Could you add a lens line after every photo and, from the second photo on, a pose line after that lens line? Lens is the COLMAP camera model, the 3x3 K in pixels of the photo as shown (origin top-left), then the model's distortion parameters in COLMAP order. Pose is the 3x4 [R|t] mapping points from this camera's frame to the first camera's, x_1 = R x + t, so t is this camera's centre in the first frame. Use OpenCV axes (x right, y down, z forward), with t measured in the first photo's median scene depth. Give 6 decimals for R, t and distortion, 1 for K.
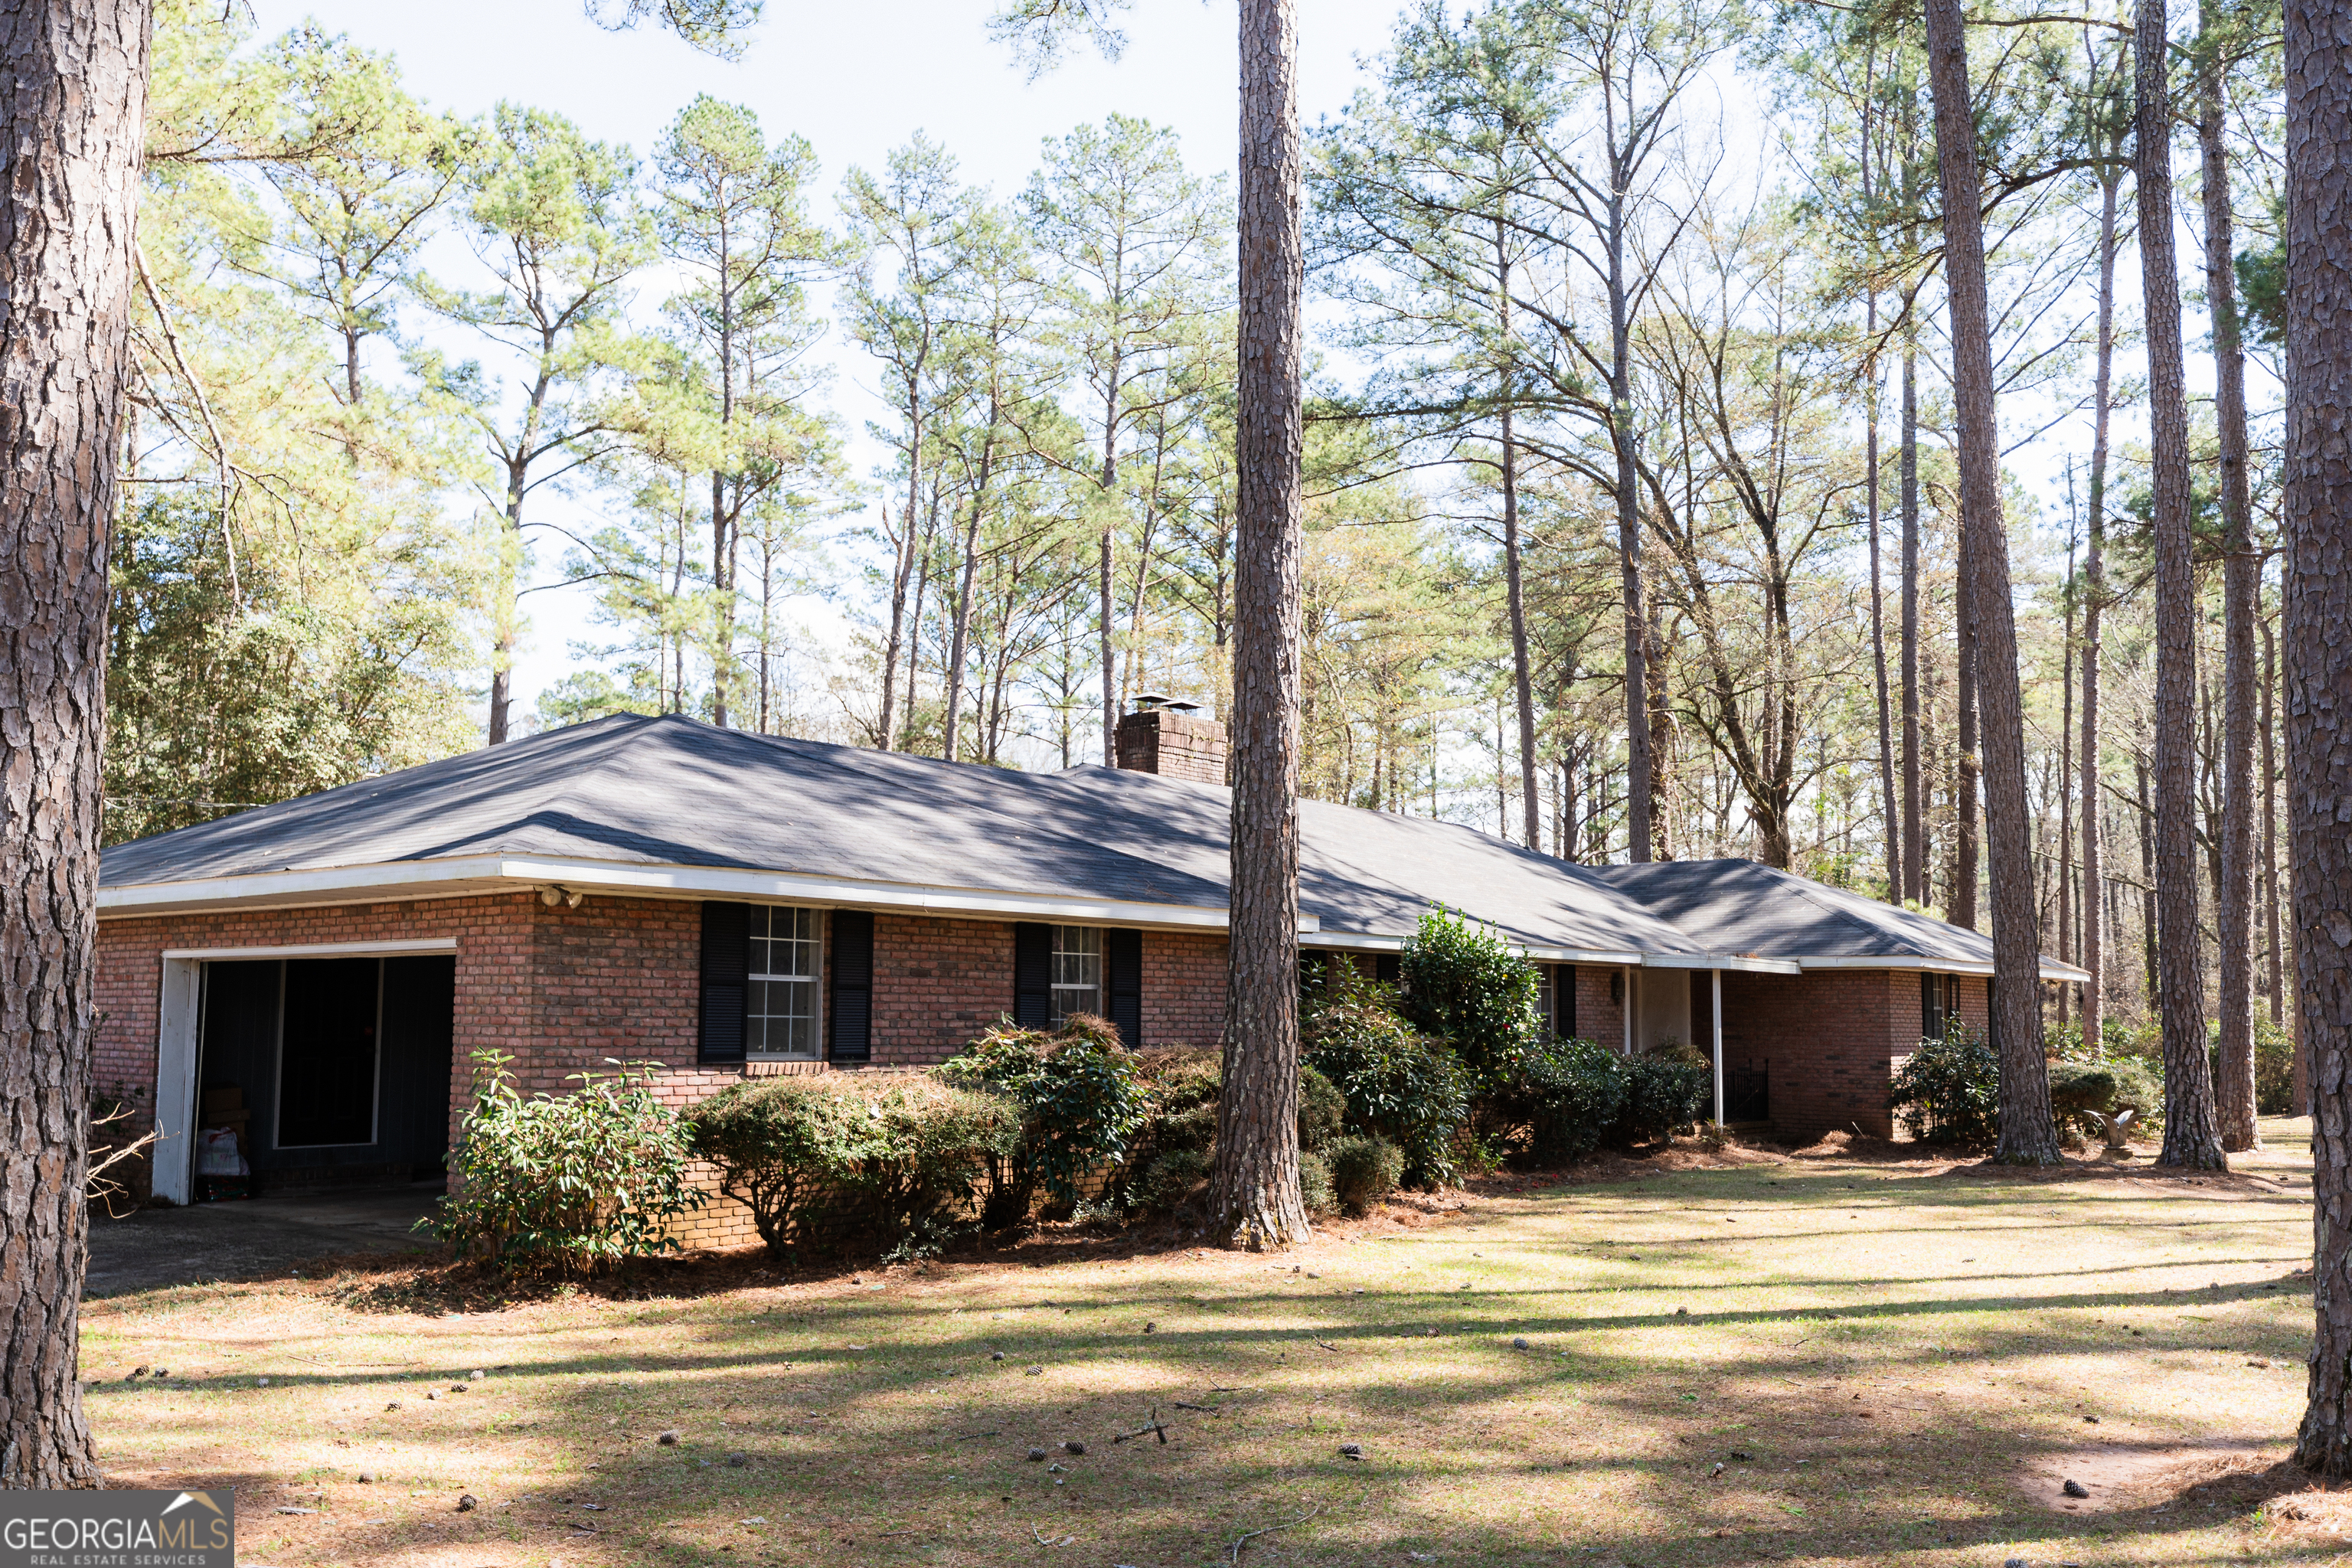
lens RADIAL K [[1721.3, 0, 1175.9], [0, 1721.3, 934.4], [0, 0, 1]] dist [-0.000320, 0.004074]
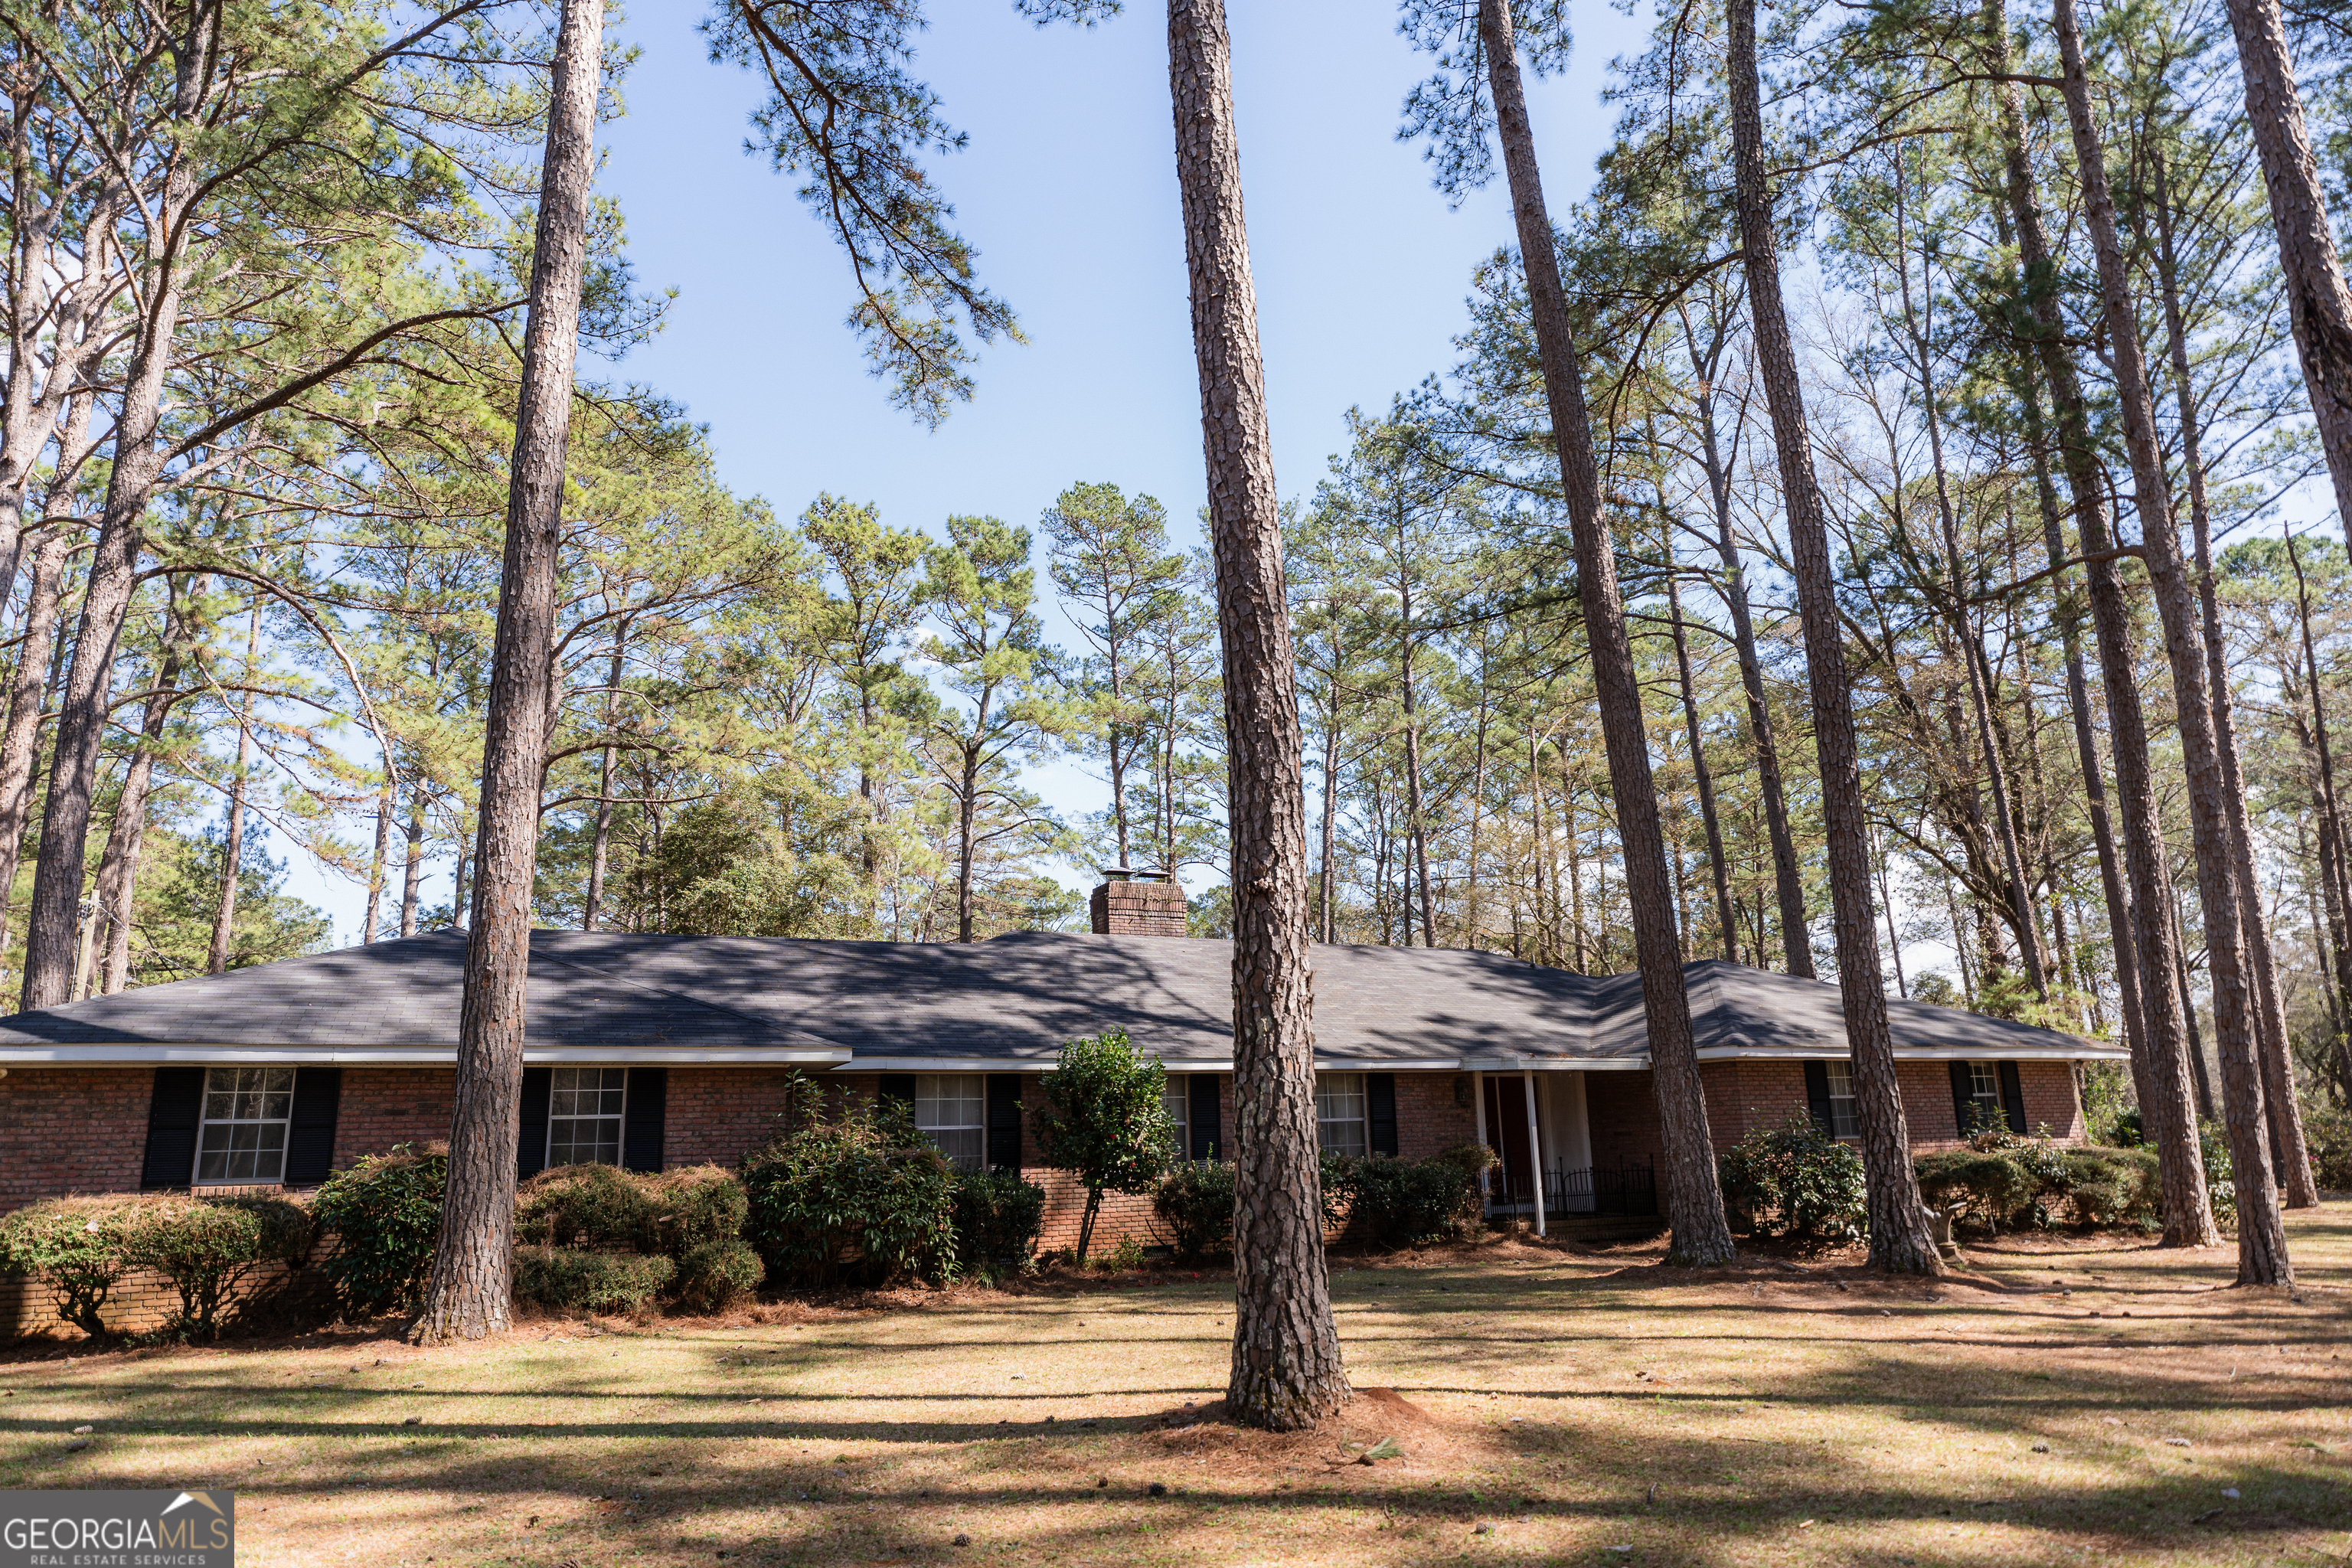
lens RADIAL K [[1323.5, 0, 1177.3], [0, 1323.5, 893.0], [0, 0, 1]] dist [-0.006773, -0.000828]
pose [[0.917965, -0.101895, -0.383350, 0.847063], [0.050609, 0.988631, -0.141591, 0.031369], [0.393419, 0.110575, 0.912685, 0.331231]]
